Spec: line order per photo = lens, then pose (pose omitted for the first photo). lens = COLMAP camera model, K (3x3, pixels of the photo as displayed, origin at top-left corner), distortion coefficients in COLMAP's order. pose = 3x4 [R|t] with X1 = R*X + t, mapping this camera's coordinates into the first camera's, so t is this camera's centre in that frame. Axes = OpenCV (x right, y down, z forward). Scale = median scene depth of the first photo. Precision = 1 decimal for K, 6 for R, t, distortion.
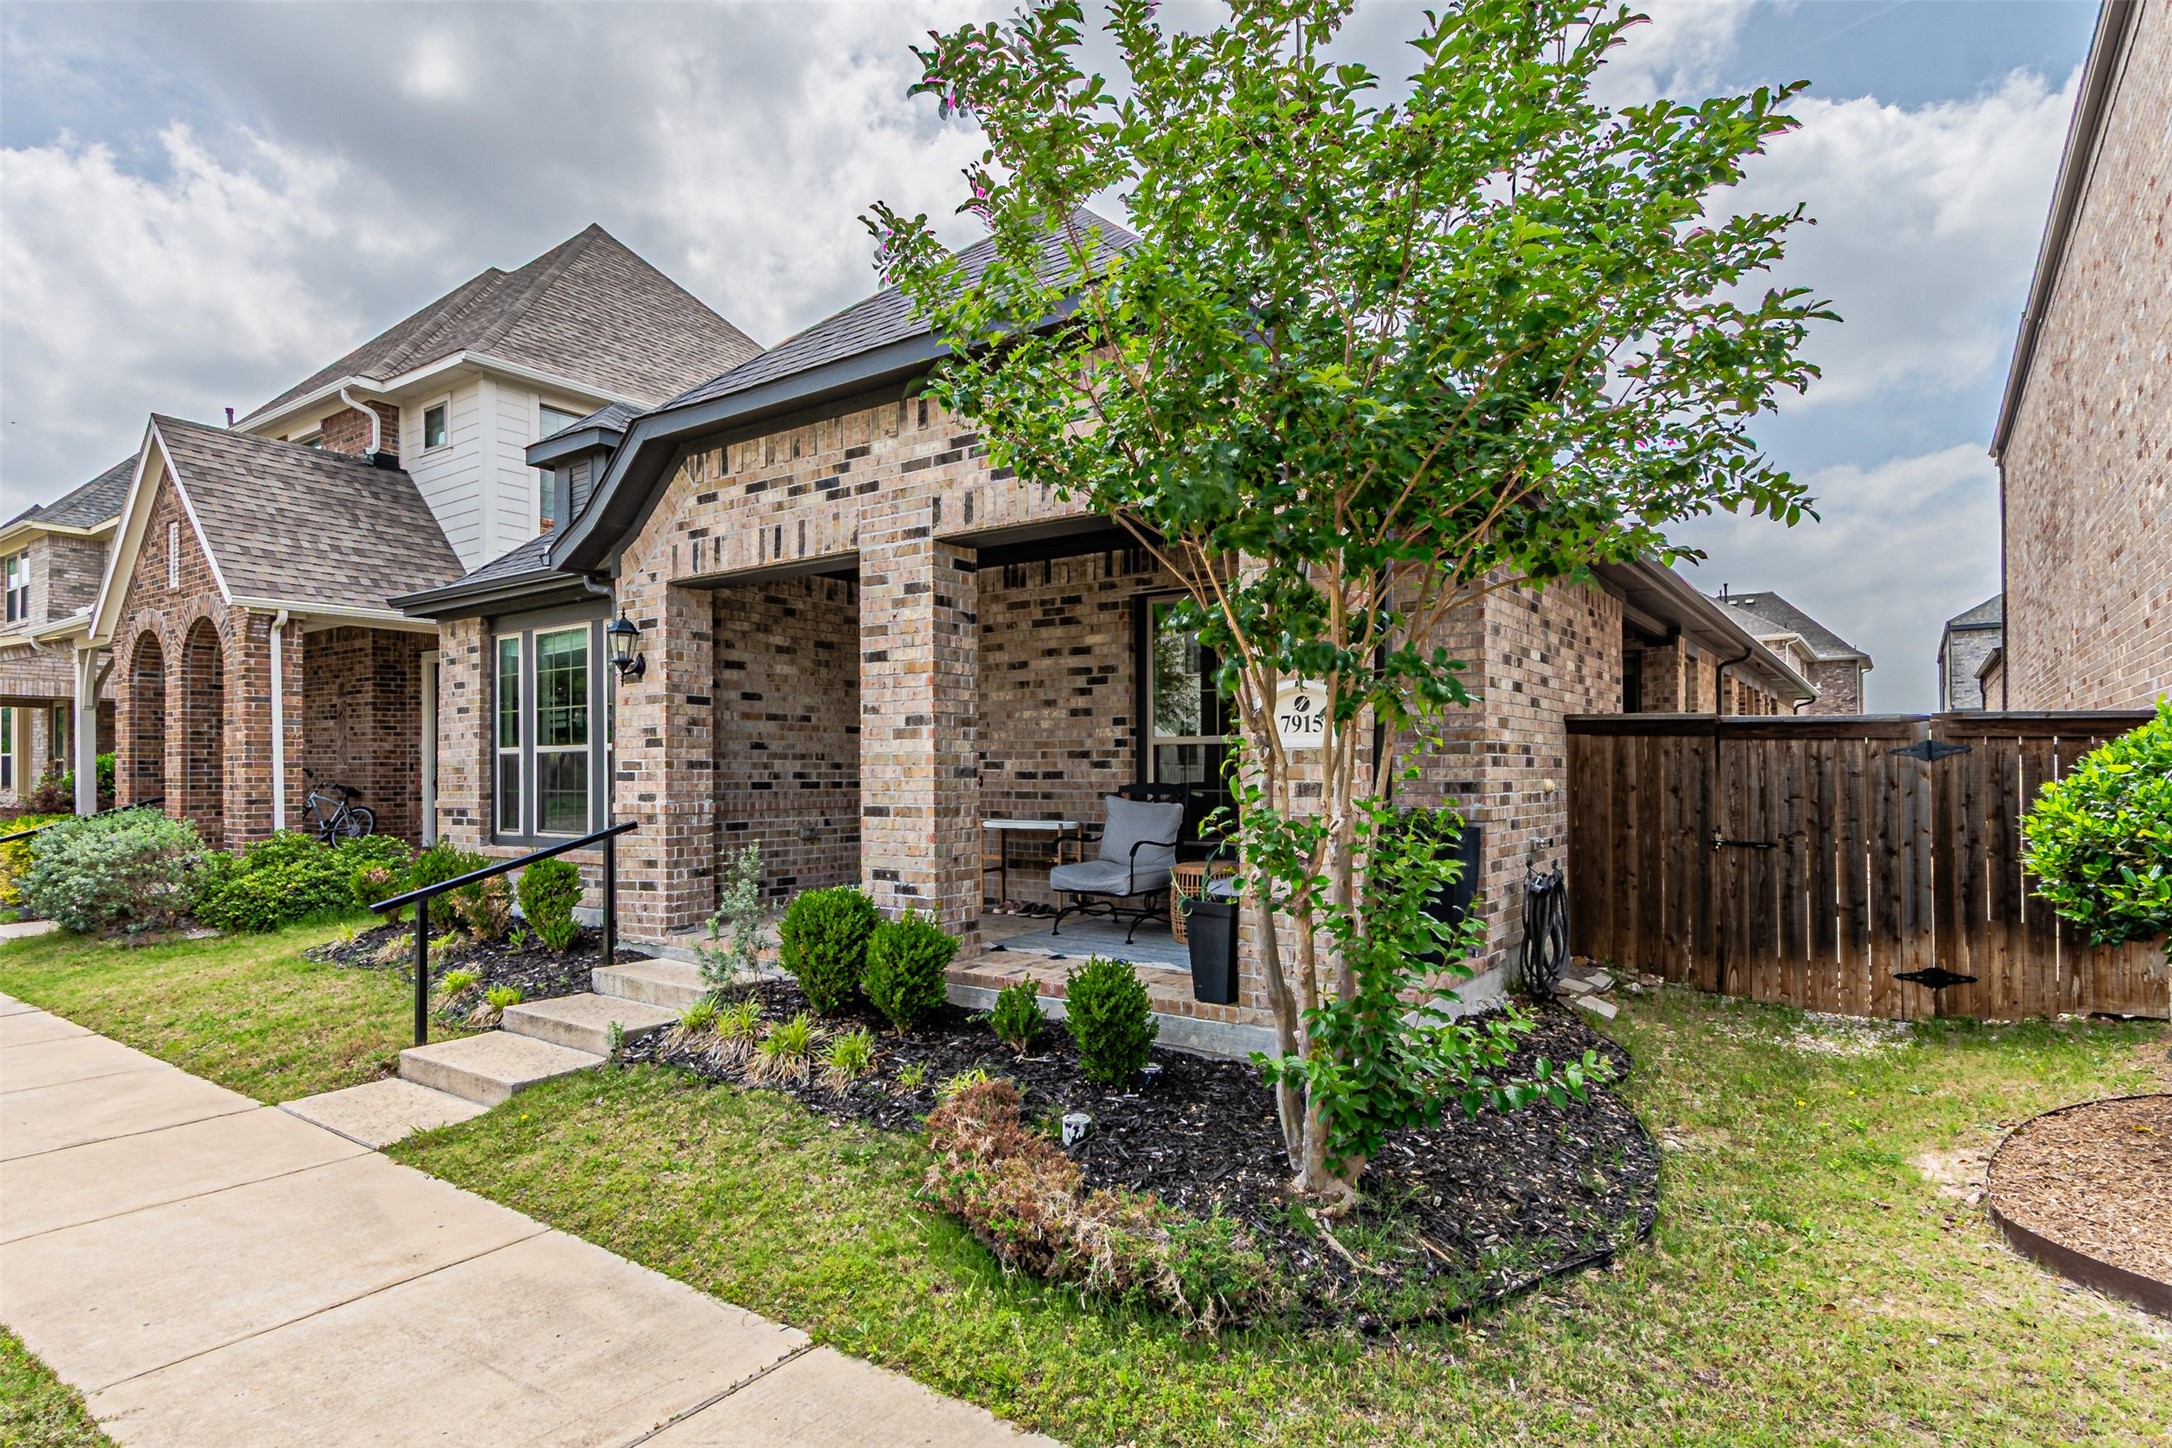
lens RADIAL K [[1184.2, 0, 1056.8], [0, 1184.2, 775.4], [0, 0, 1]] dist [0.003408, 0.000688]
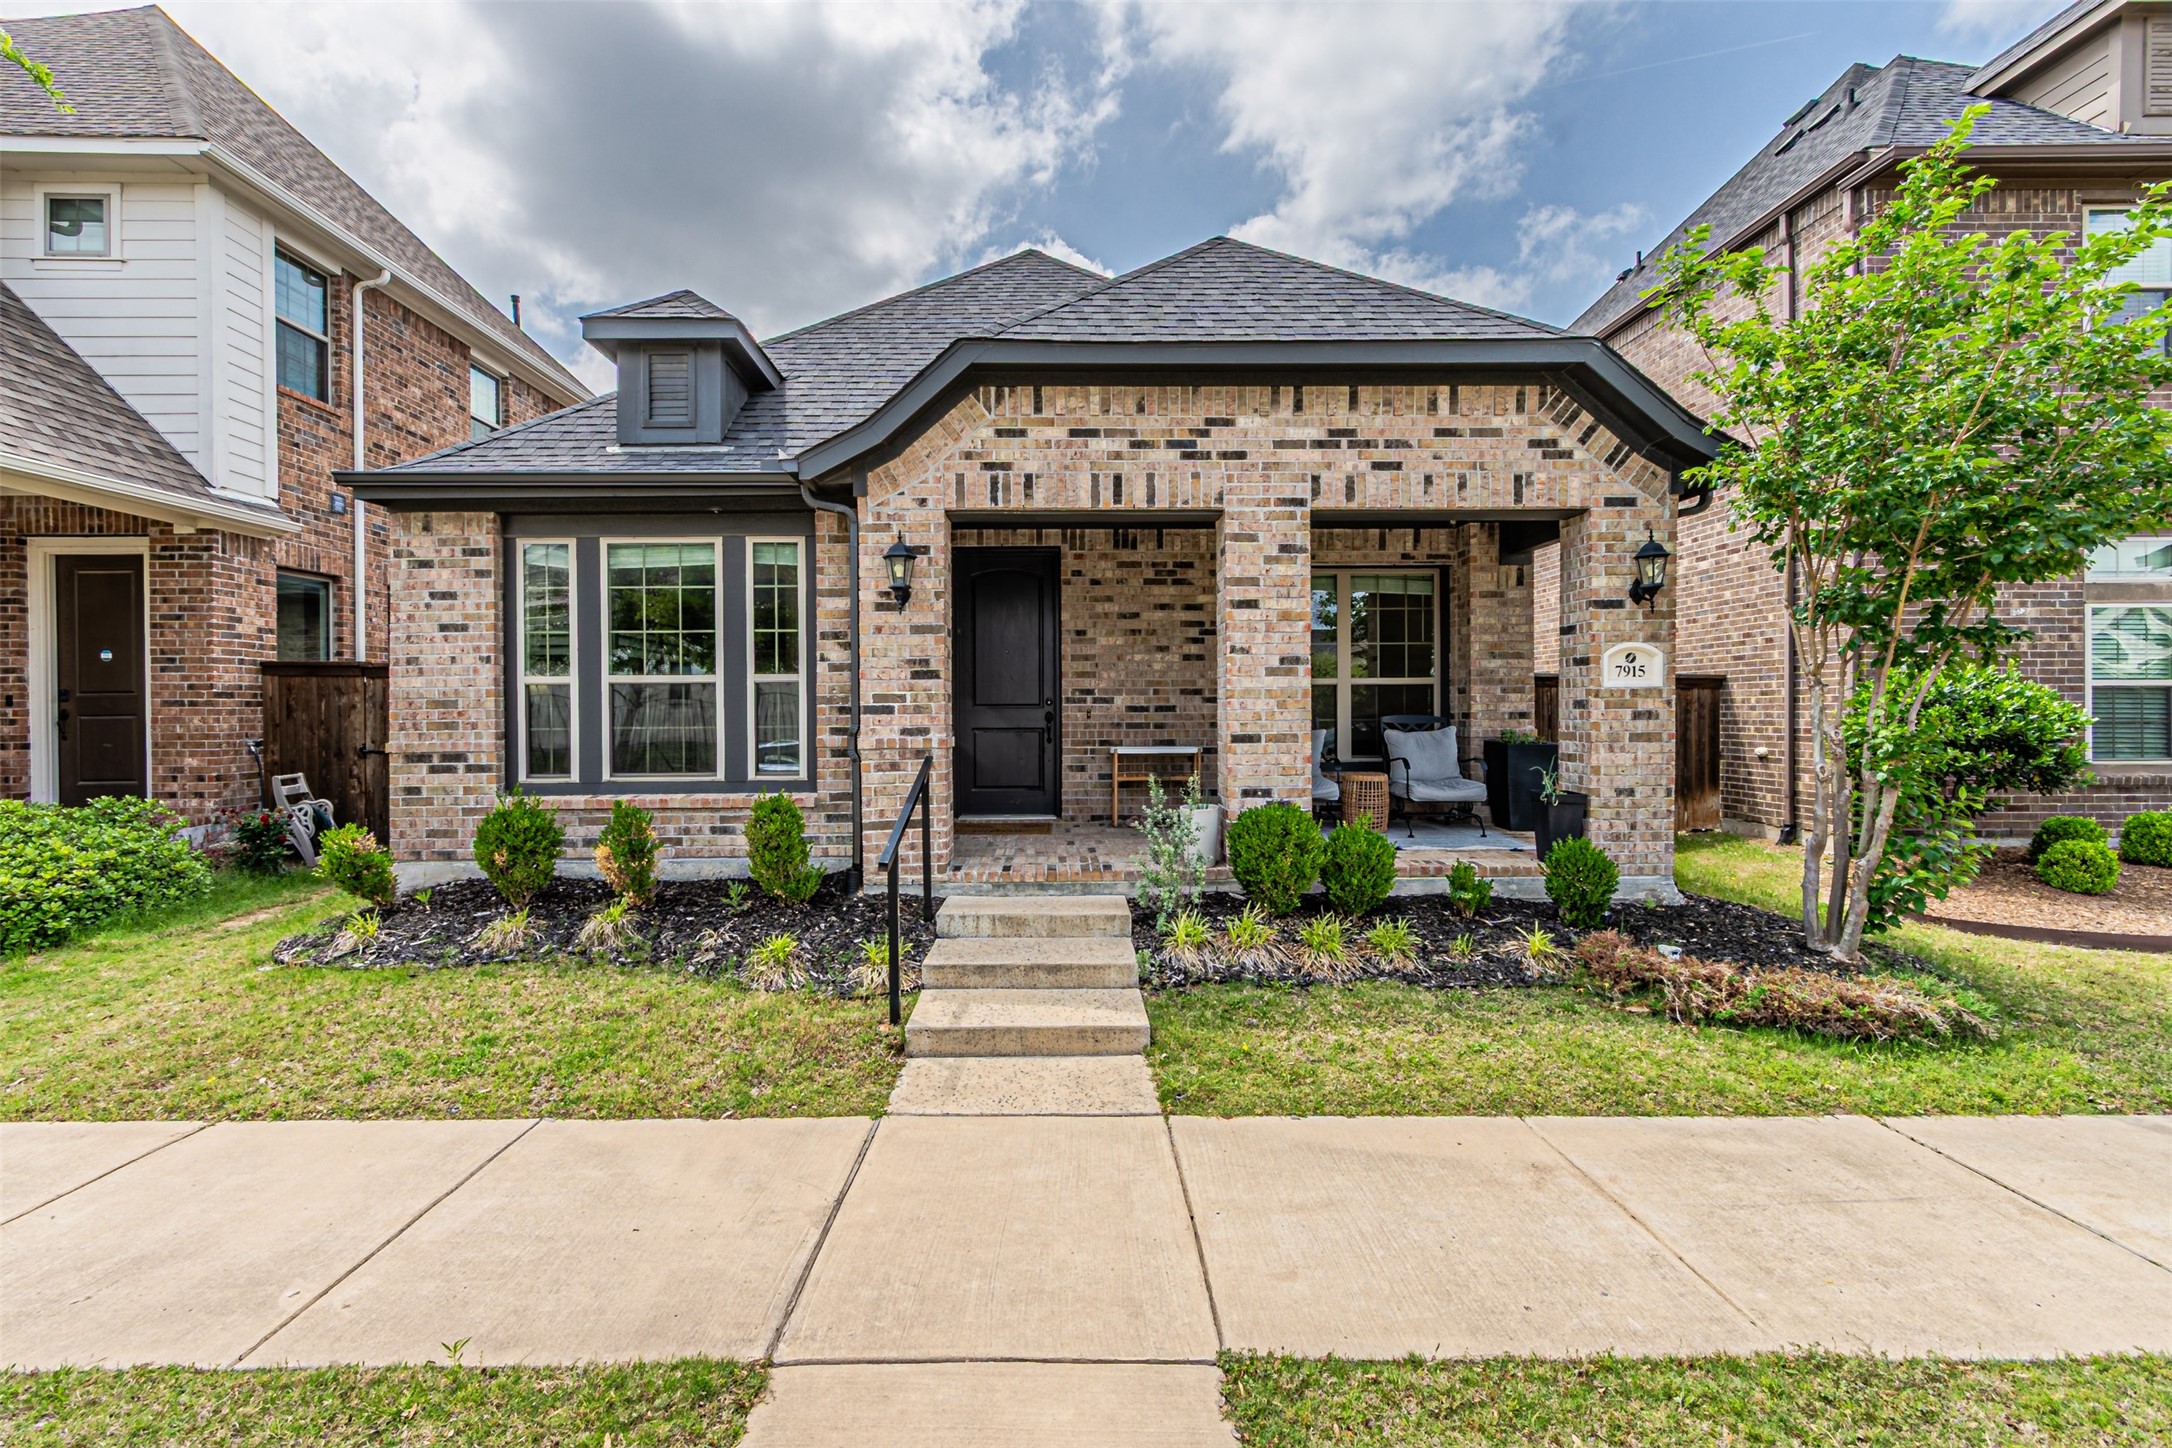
lens RADIAL K [[947.9, 0, 1086.0], [0, 947.9, 724.0], [0, 0, 1]] dist [0.005740, -0.001311]
pose [[0.791090, -0.009832, 0.611621, -0.776512], [0.003681, 0.999929, 0.011313, 0.004976], [-0.611689, -0.006698, 0.791070, 0.336765]]
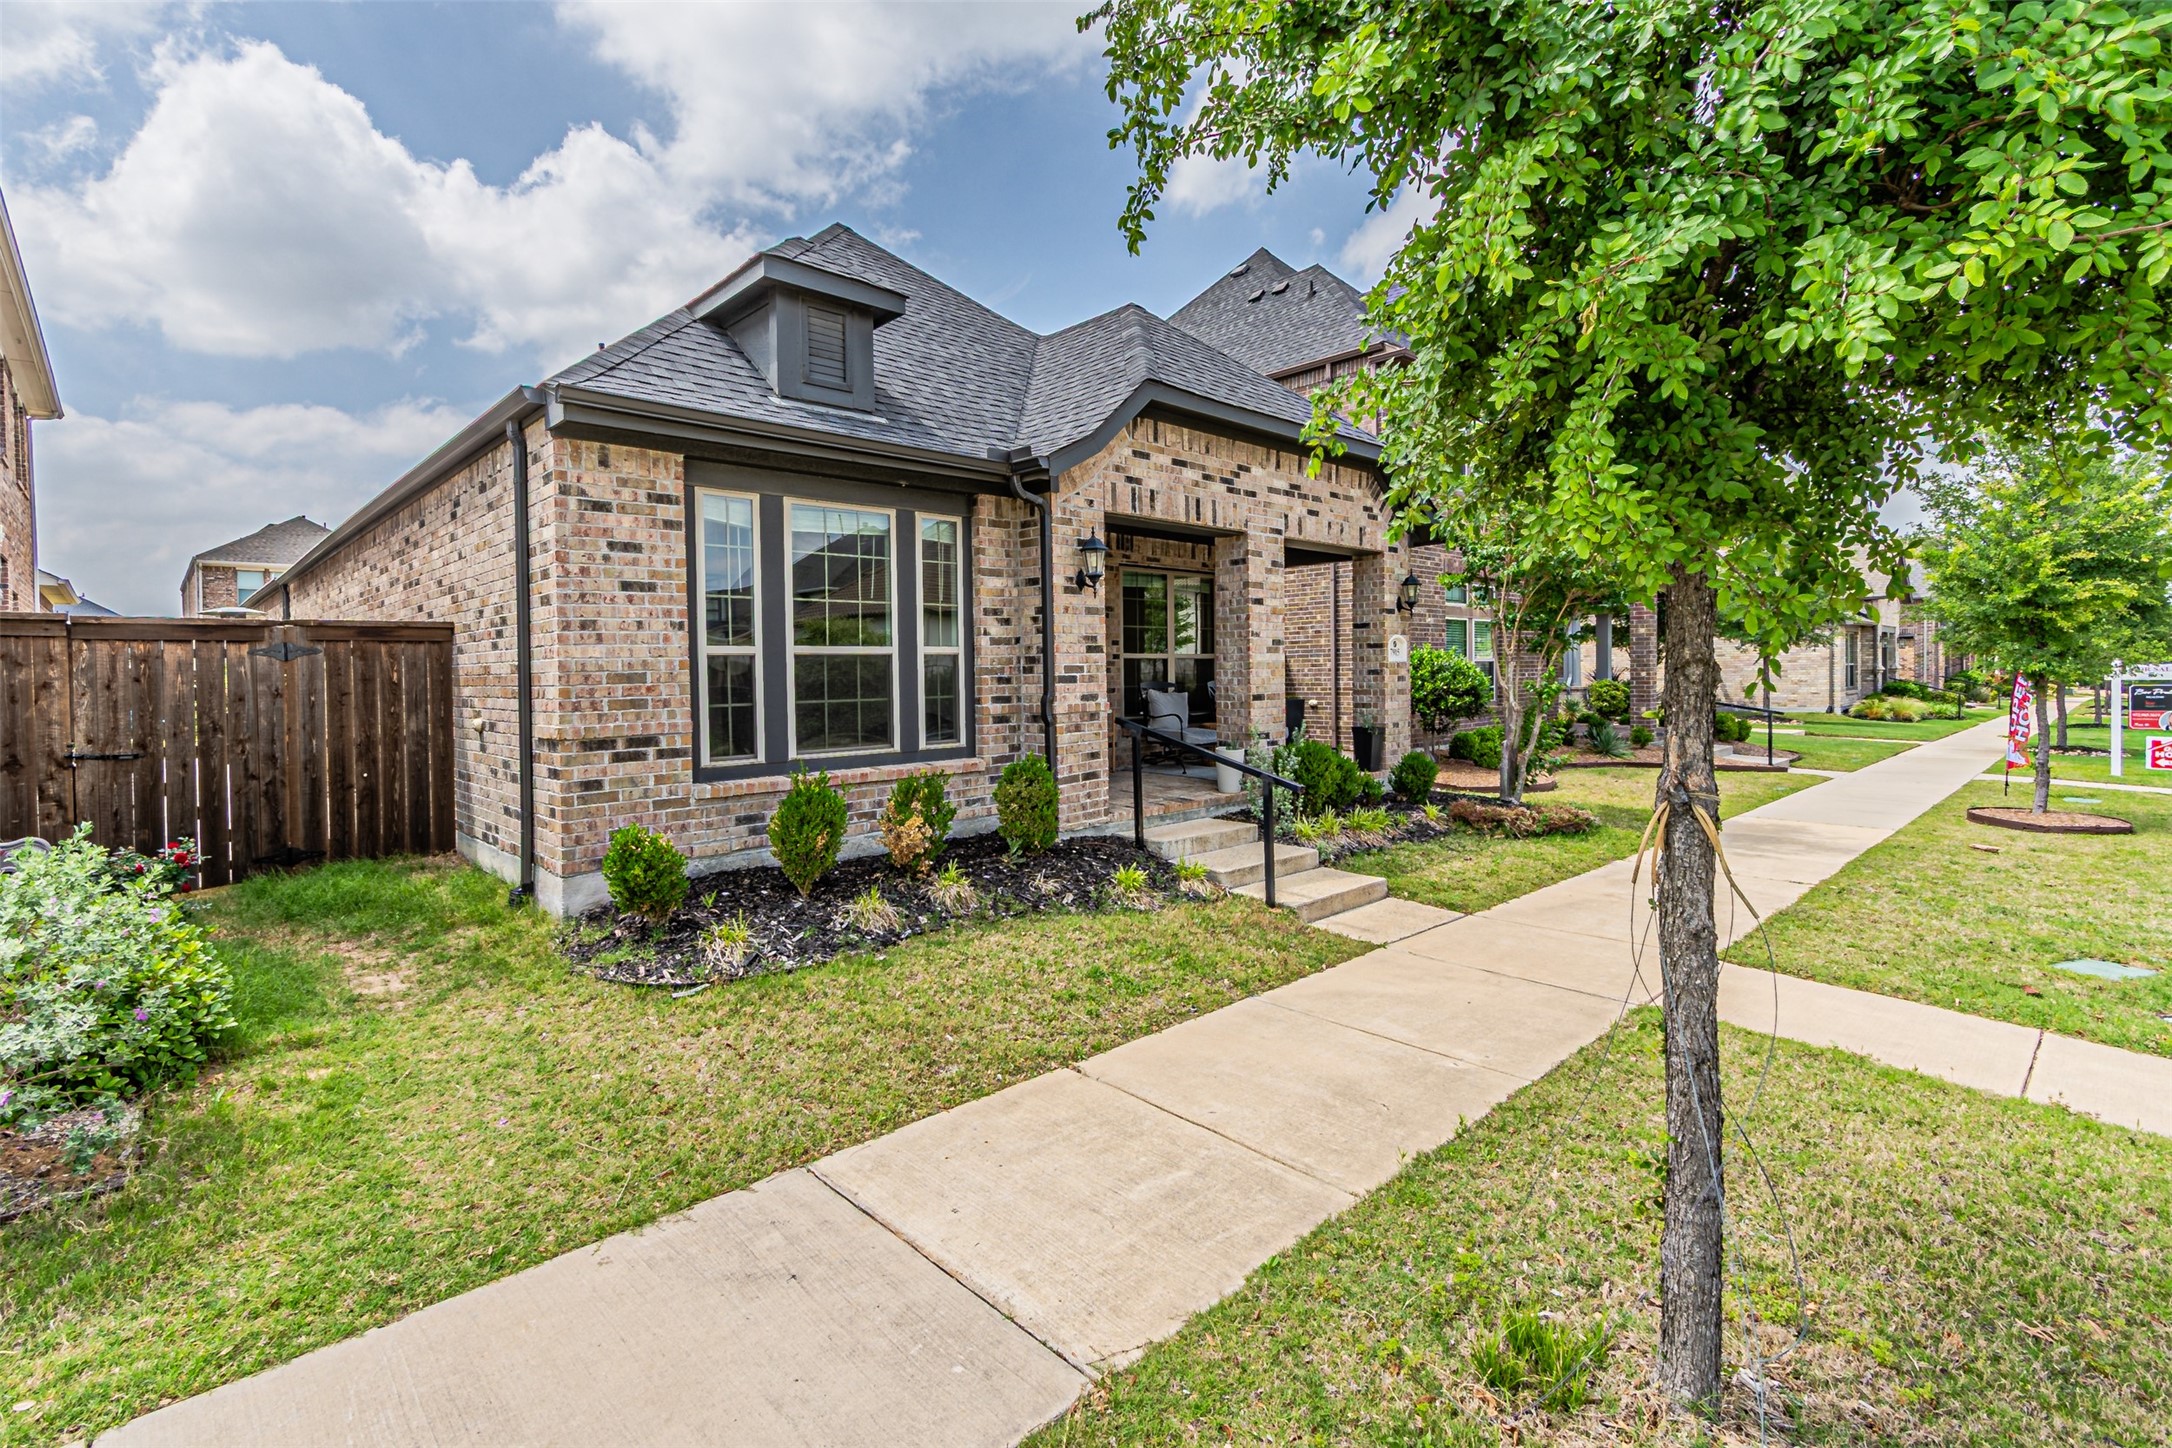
lens RADIAL K [[970.7, 0, 1081.1], [0, 970.7, 706.9], [0, 0, 1]] dist [-0.004515, -0.000128]
pose [[0.178111, -0.032701, 0.983467, -1.384797], [0.015815, 0.999414, 0.030367, -0.000661], [-0.983883, 0.010145, 0.178524, 0.925711]]
